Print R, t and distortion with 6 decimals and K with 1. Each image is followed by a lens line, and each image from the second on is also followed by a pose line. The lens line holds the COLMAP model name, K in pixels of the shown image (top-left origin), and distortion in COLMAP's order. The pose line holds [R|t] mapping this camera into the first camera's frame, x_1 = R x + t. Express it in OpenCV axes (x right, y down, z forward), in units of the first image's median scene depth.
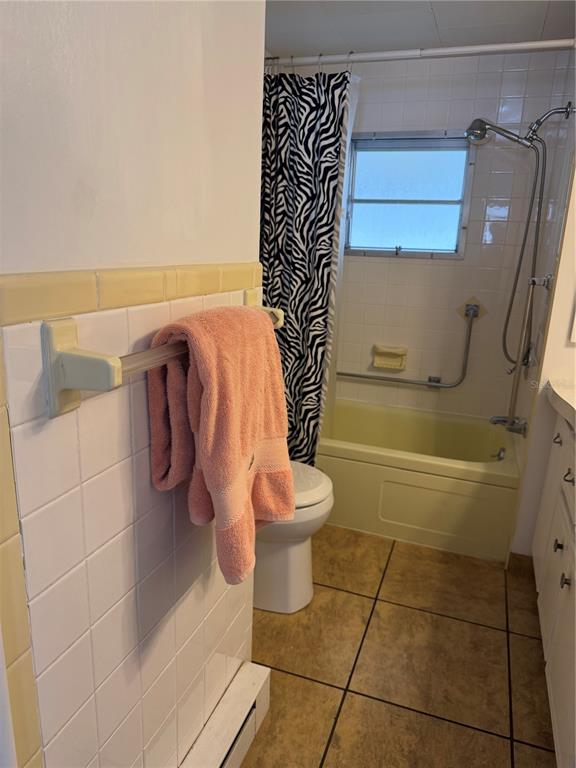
lens RADIAL K [[547.2, 0, 282.8], [0, 547.2, 387.8], [0, 0, 1]] dist [0.064295, -0.082146]
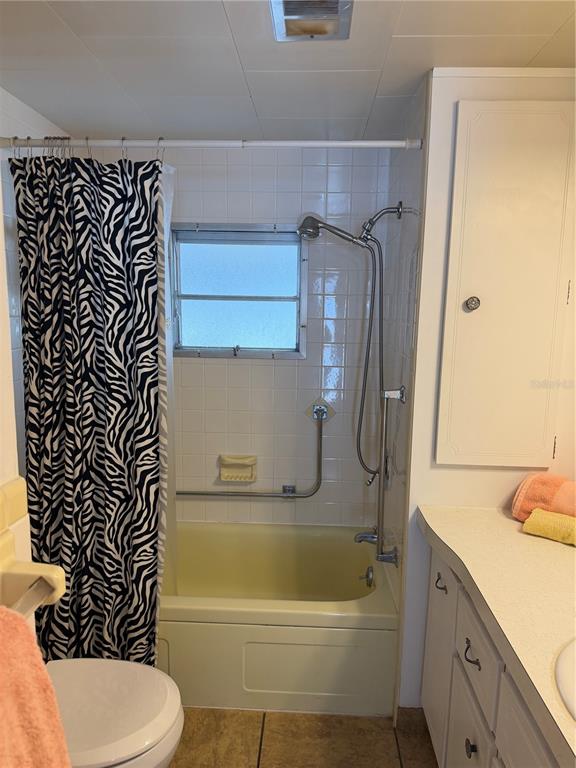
lens RADIAL K [[547.2, 0, 286.4], [0, 547.2, 383.4], [0, 0, 1]] dist [0.064295, -0.082146]
pose [[0.954194, -0.068026, 0.291354, 0.033694], [0.099063, 0.990715, -0.093118, -0.133355], [-0.282314, 0.117715, 0.952072, 0.181325]]
